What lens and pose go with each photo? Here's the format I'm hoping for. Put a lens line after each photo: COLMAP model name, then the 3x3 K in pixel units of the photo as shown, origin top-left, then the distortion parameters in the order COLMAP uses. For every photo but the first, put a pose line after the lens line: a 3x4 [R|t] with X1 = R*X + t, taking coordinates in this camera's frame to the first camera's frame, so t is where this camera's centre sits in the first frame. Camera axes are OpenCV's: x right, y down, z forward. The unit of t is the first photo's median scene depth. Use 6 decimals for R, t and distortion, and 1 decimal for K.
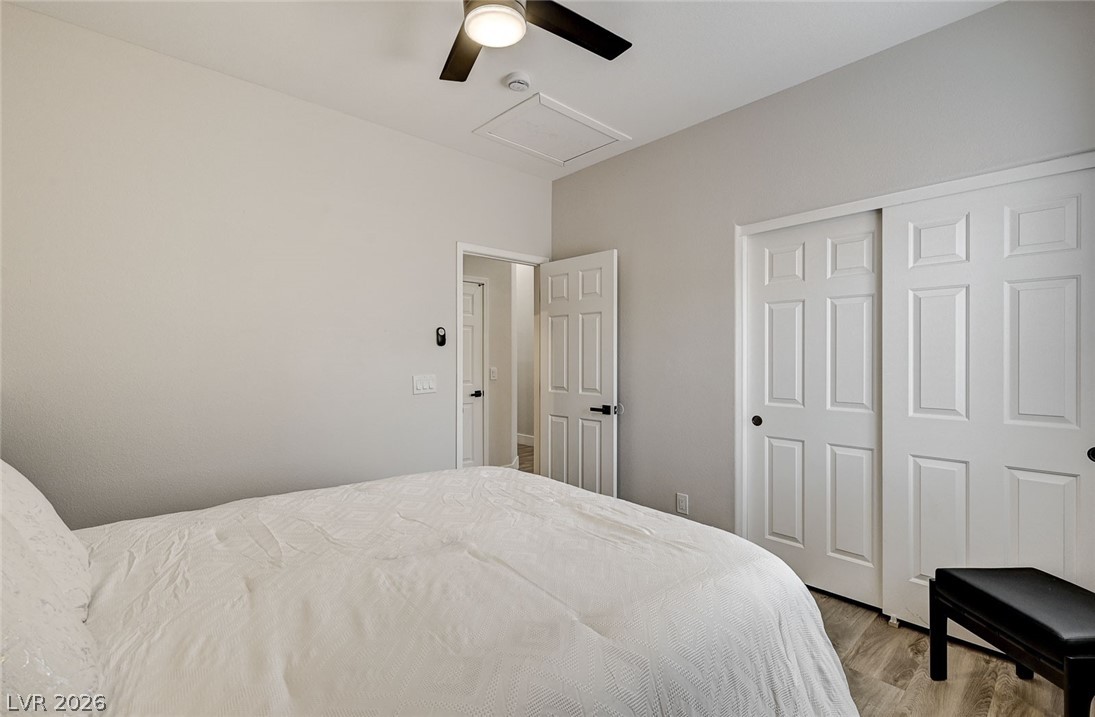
lens RADIAL K [[475.0, 0, 546.7], [0, 475.0, 361.0], [0, 0, 1]] dist [0.000641, 0.000096]
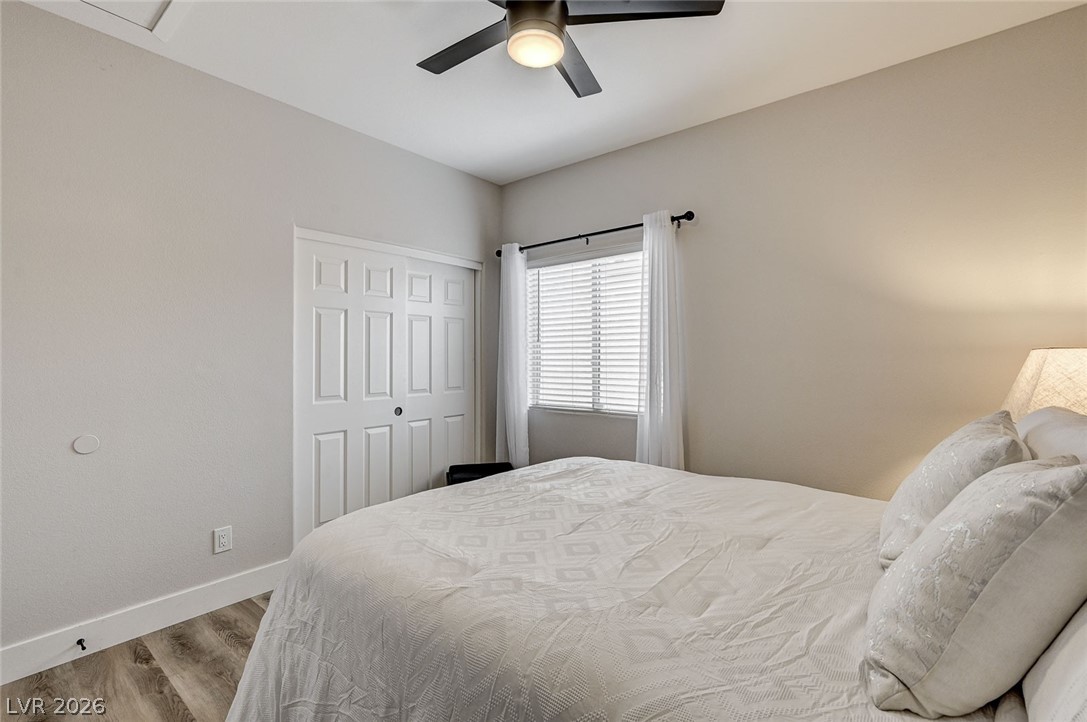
lens RADIAL K [[484.2, 0, 543.5], [0, 484.2, 355.8], [0, 0, 1]] dist [-0.000710, 0.002494]
pose [[-0.137096, 0.011489, 0.990491, -0.857140], [0.009732, 0.999900, -0.010251, 0.002706], [-0.990510, 0.008234, -0.137194, 0.832263]]
